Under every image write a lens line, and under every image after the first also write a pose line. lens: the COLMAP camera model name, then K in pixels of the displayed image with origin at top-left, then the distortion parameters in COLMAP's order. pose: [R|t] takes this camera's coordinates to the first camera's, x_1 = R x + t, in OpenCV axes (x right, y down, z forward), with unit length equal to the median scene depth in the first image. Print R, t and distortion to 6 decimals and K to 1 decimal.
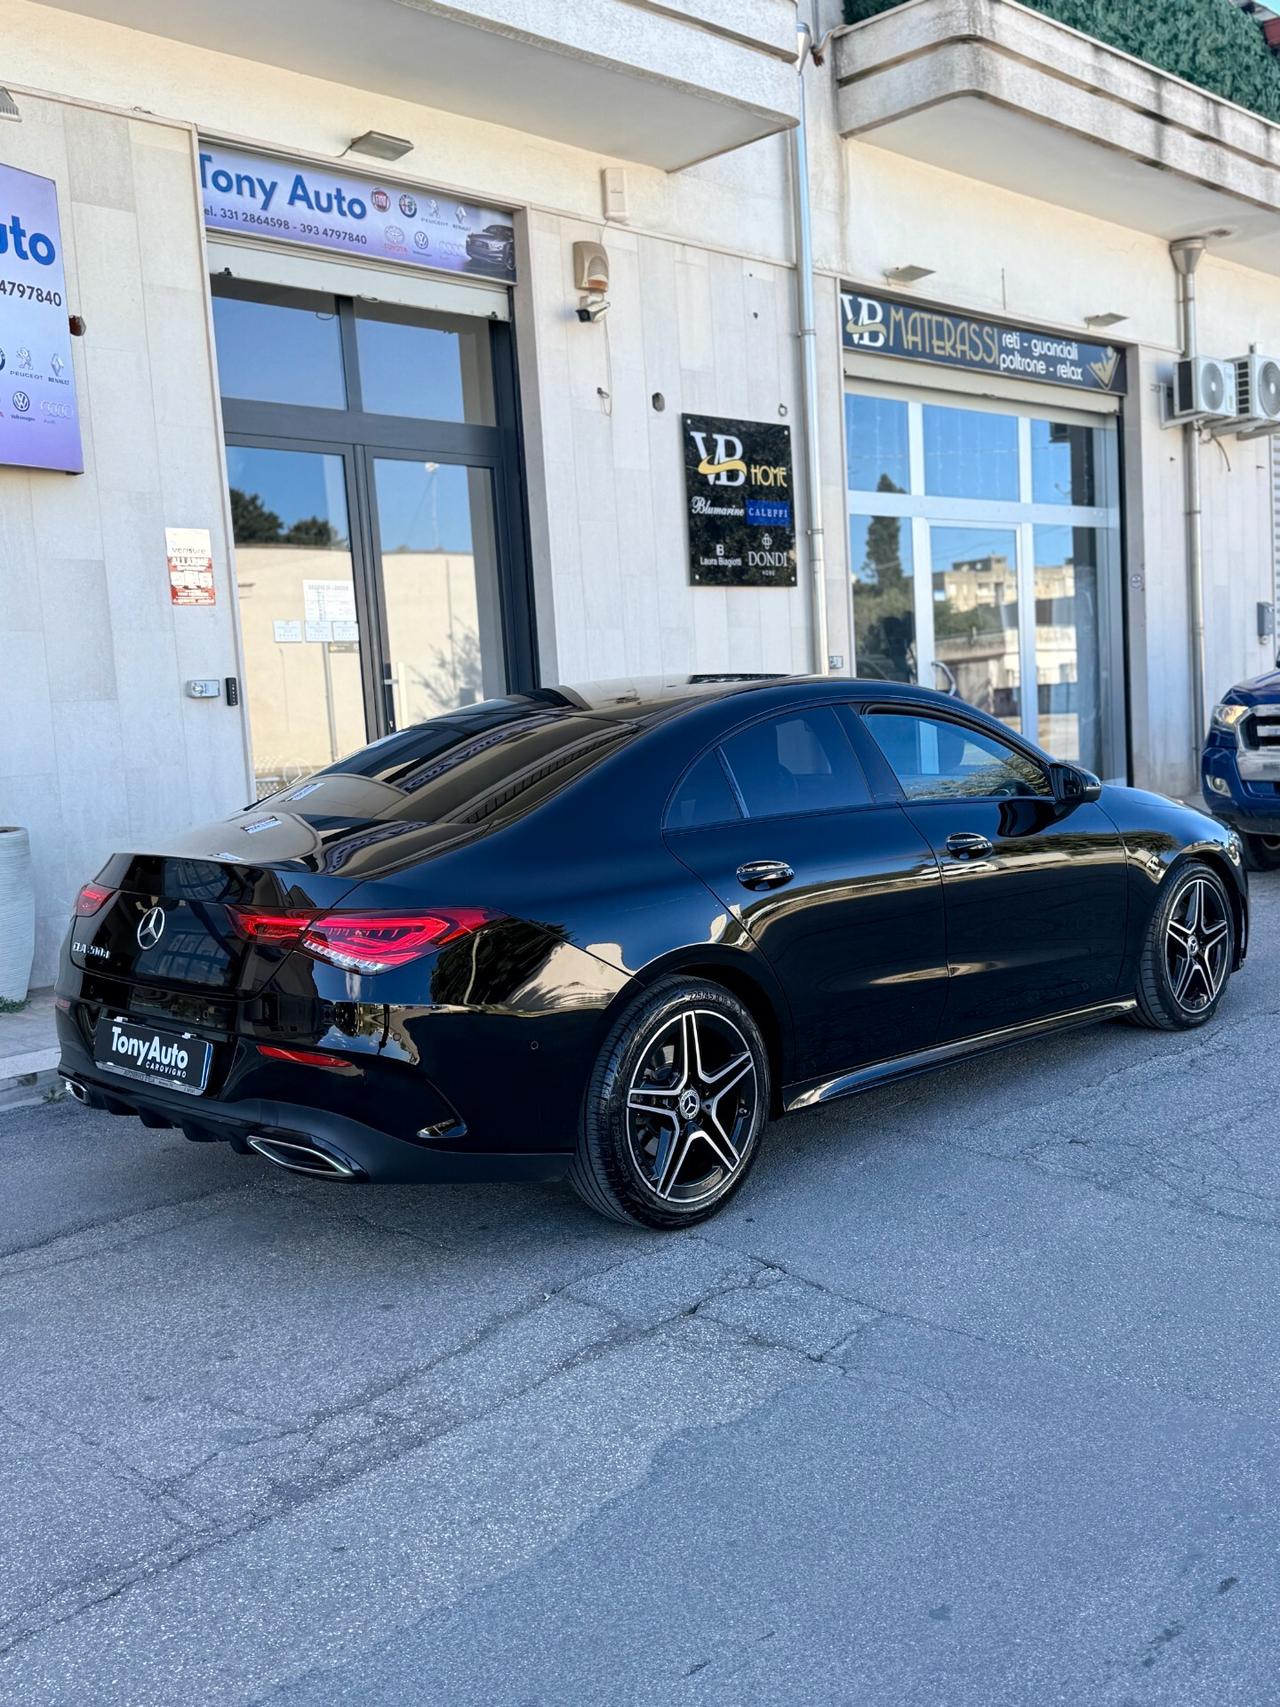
lens RADIAL K [[1620.3, 0, 641.0], [0, 1620.3, 865.5], [0, 0, 1]] dist [0.188185, -0.424428]
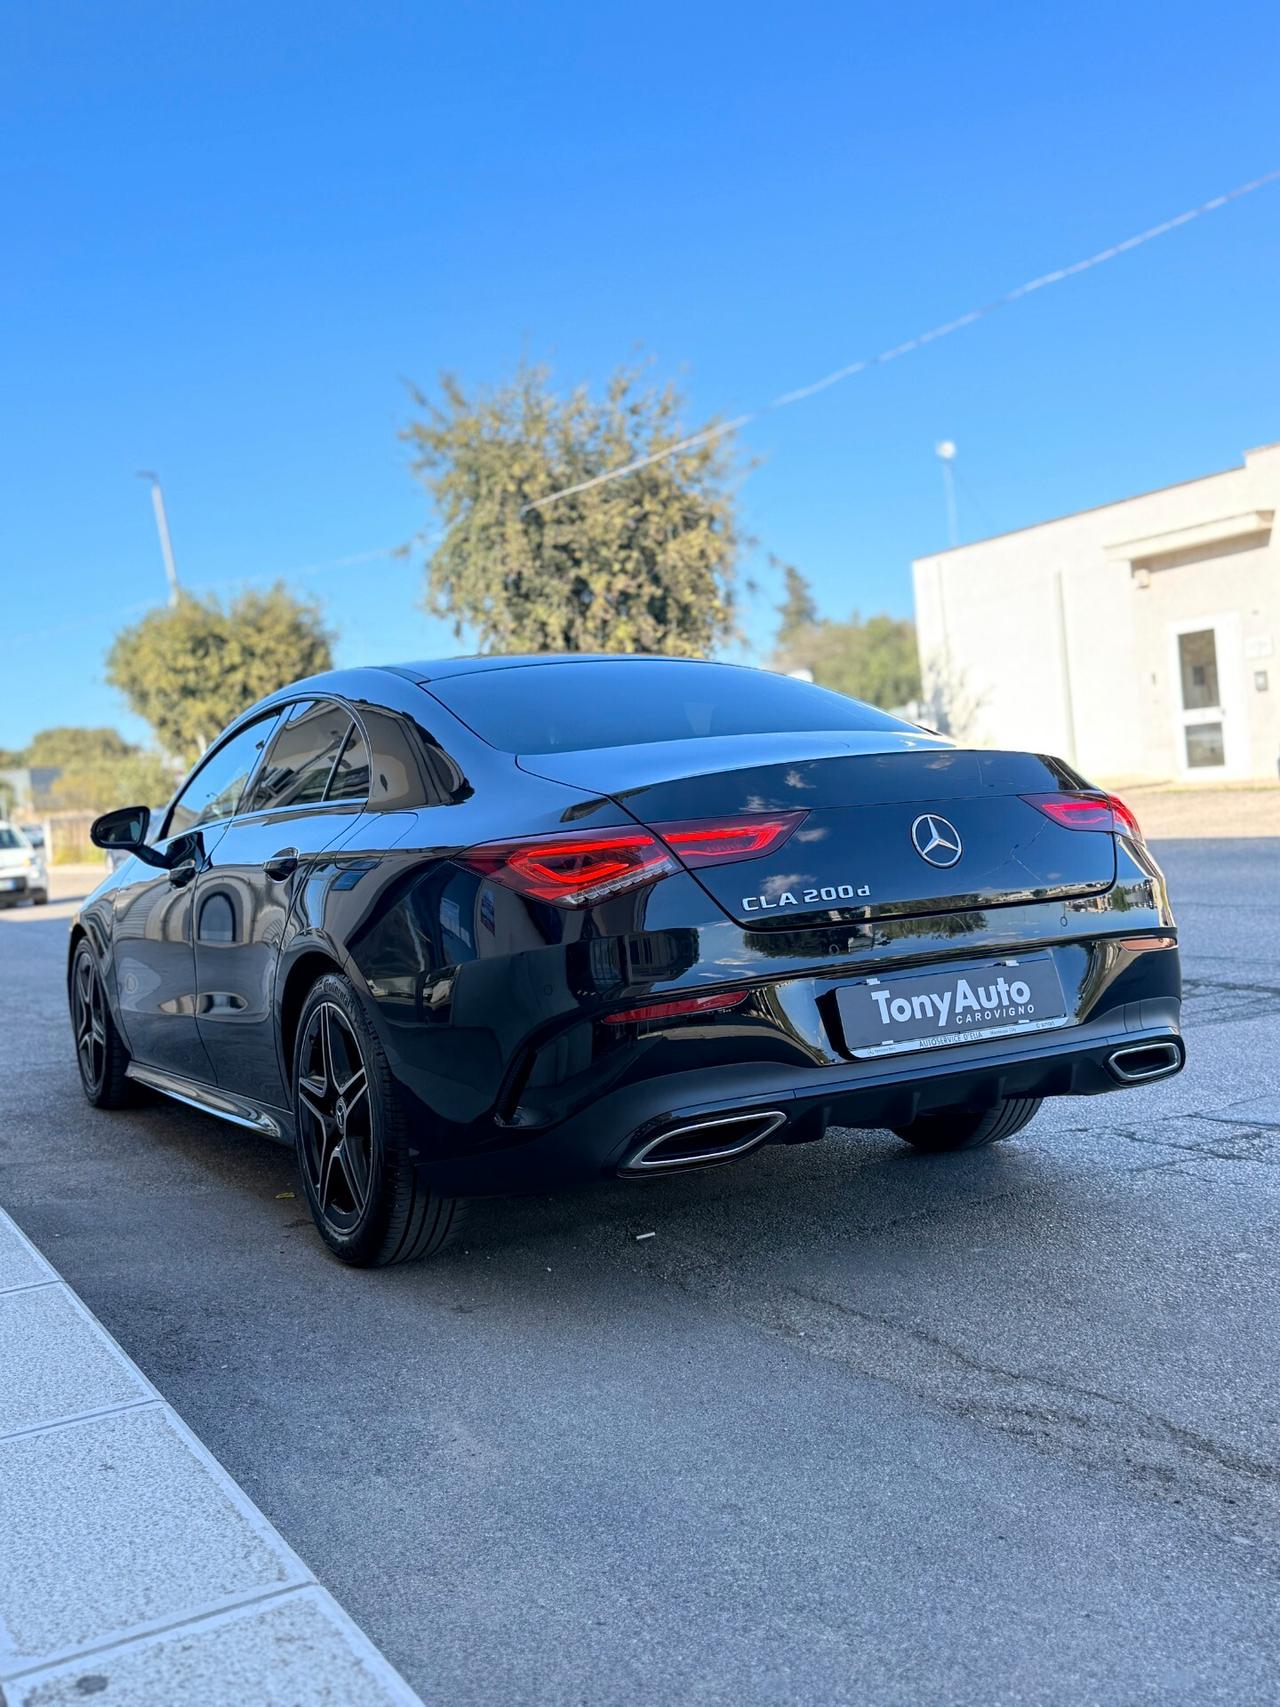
lens RADIAL K [[1689.8, 0, 644.3], [0, 1689.8, 845.7], [0, 0, 1]] dist [0.175837, -0.381920]
pose [[0.263620, -0.005970, 0.964608, -0.996401], [0.166972, 0.985169, -0.039535, 0.044867], [-0.950066, 0.171485, 0.260707, 0.840180]]
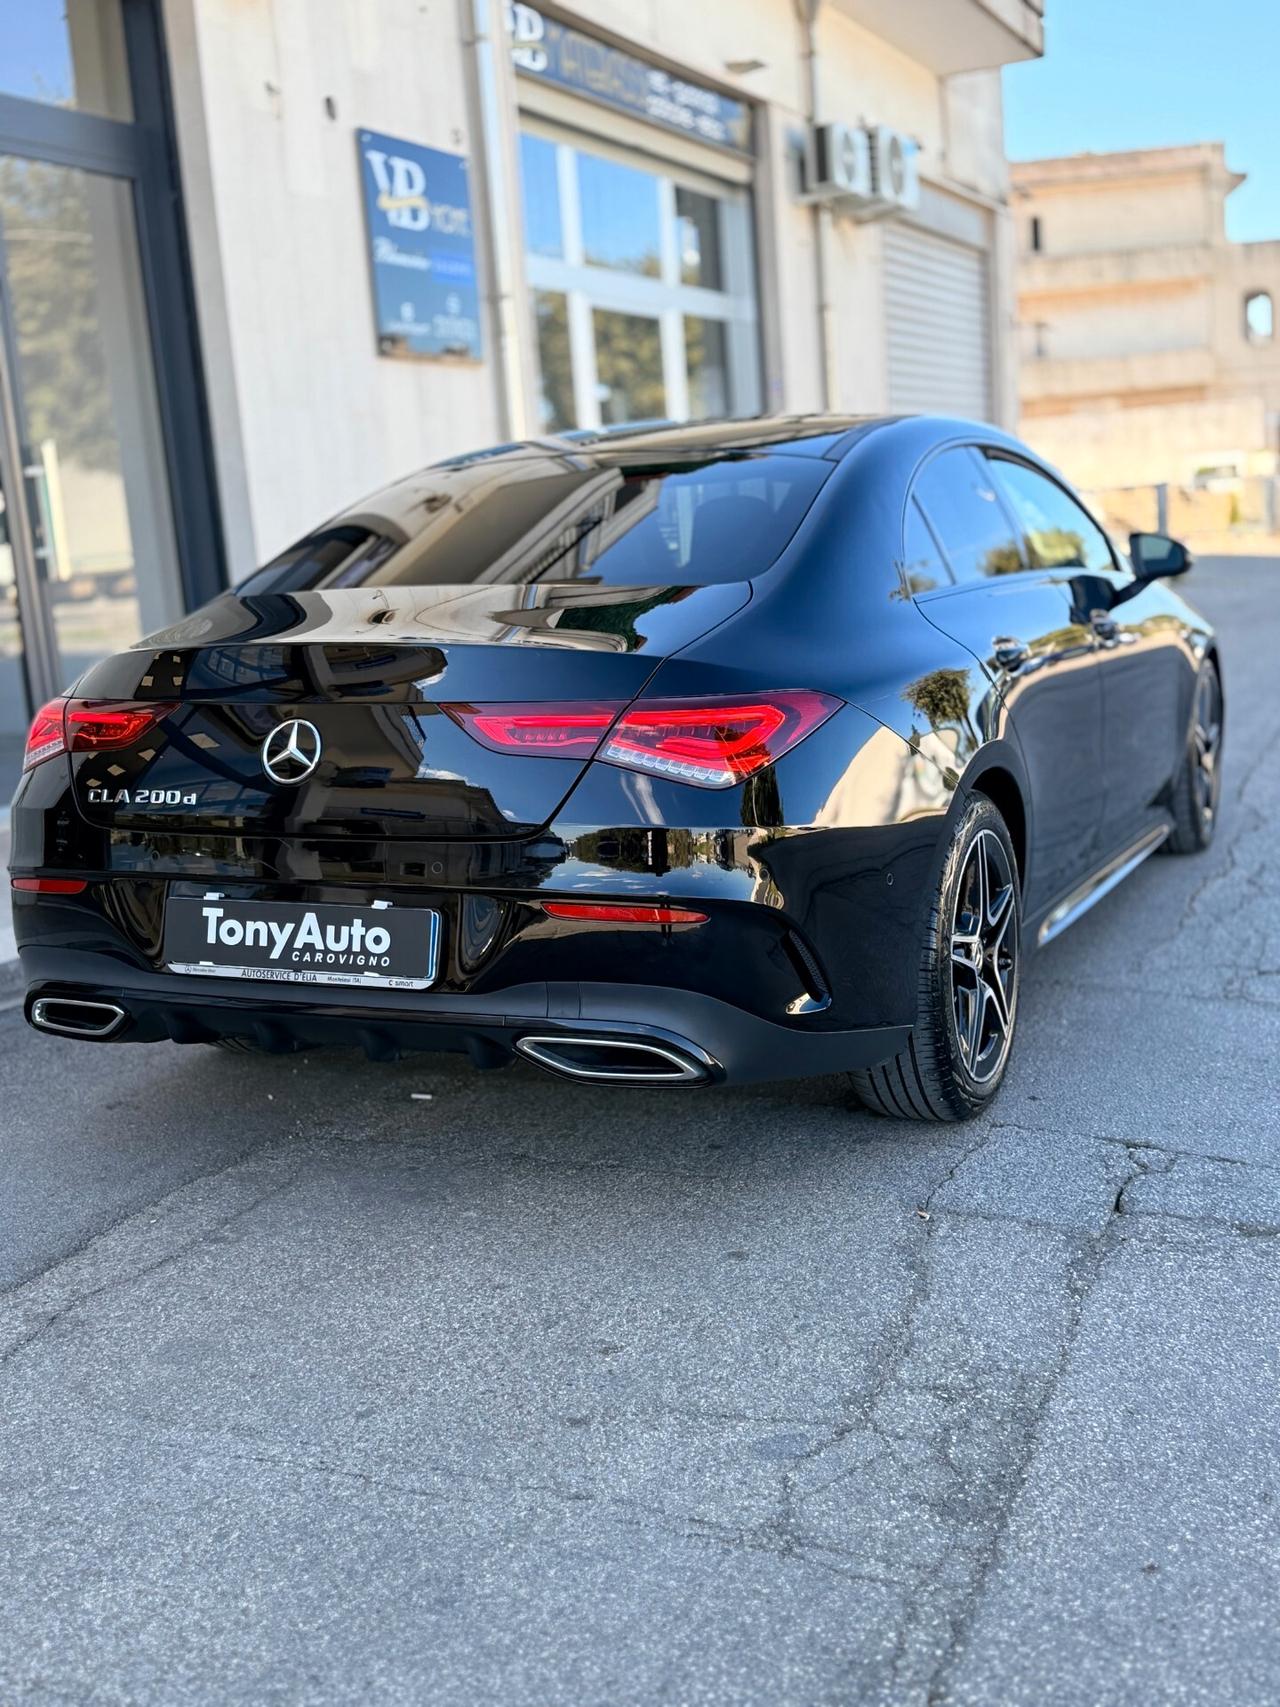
lens RADIAL K [[1898.8, 0, 642.3], [0, 1898.8, 854.6], [0, 0, 1]] dist [0.210376, -0.496226]
pose [[0.940158, -0.067136, 0.334060, -0.387702], [0.050722, 0.997049, 0.057629, 0.038520], [-0.336943, -0.037236, 0.940789, 0.202224]]
